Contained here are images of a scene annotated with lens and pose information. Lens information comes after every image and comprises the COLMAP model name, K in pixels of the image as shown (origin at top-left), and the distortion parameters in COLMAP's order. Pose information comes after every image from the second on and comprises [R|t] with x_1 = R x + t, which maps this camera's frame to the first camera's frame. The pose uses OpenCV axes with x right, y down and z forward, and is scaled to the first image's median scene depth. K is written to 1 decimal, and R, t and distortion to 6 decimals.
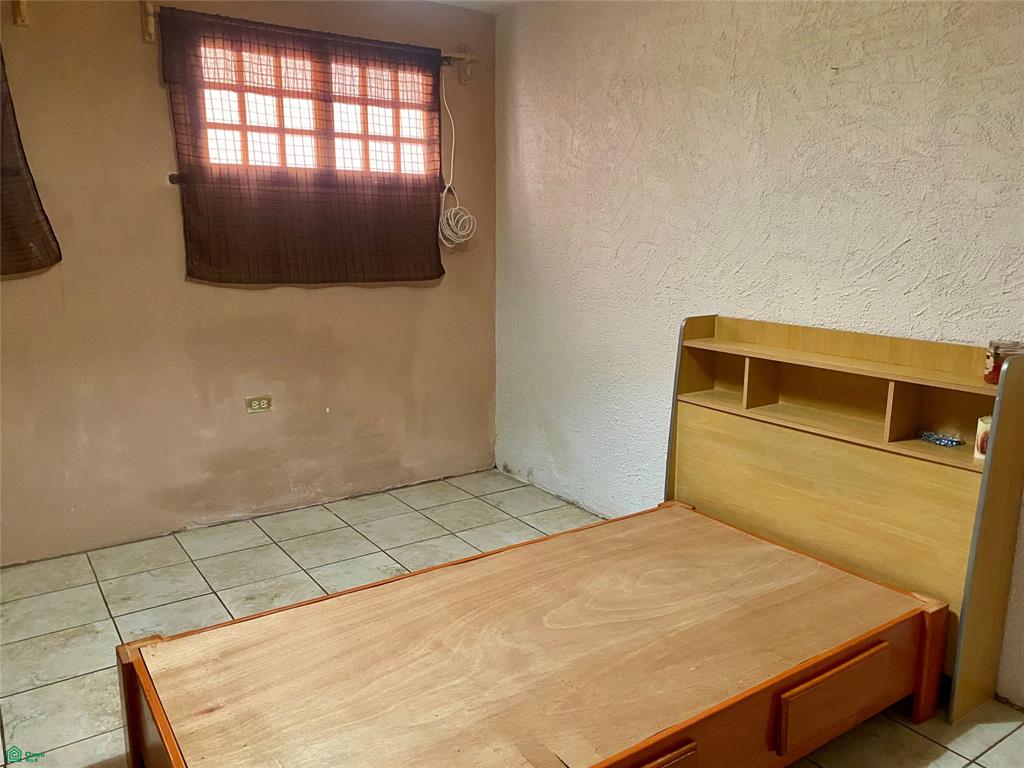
lens RADIAL K [[782.5, 0, 509.5], [0, 782.5, 392.6], [0, 0, 1]] dist [0.046243, -0.055247]
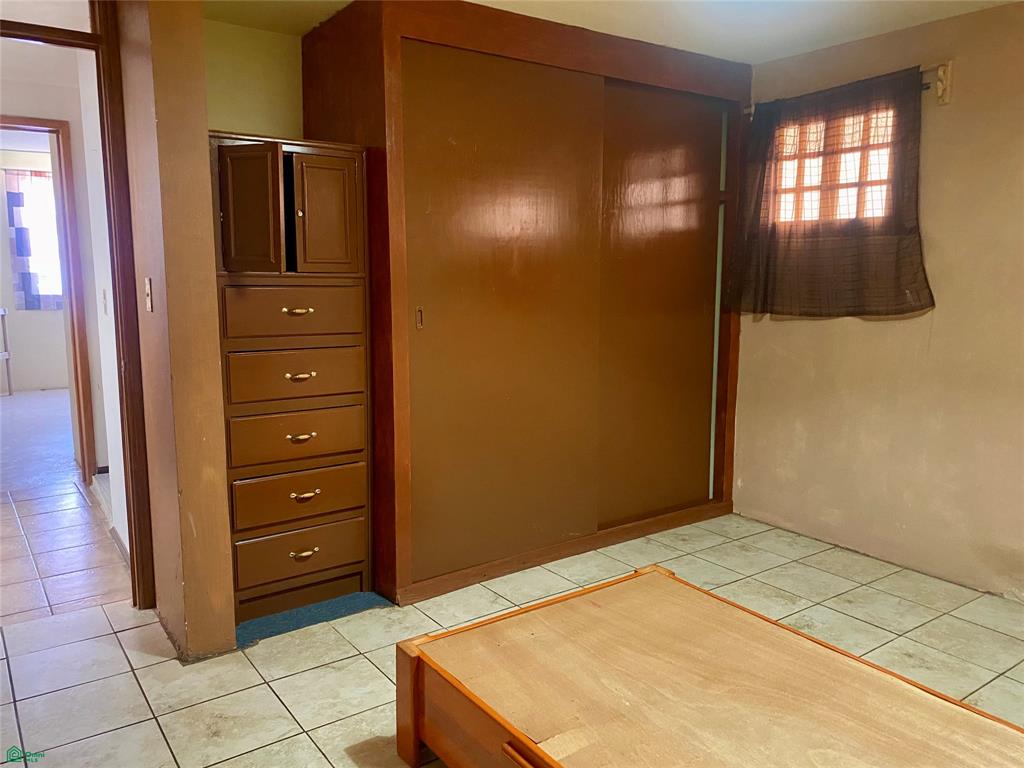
lens RADIAL K [[782.5, 0, 510.3], [0, 782.5, 379.3], [0, 0, 1]] dist [0.046243, -0.055247]
pose [[0.025289, 0.133911, -0.990671, 0.779090], [-0.215161, 0.968491, 0.125421, -0.111978], [0.976251, 0.209982, 0.053305, 0.544095]]
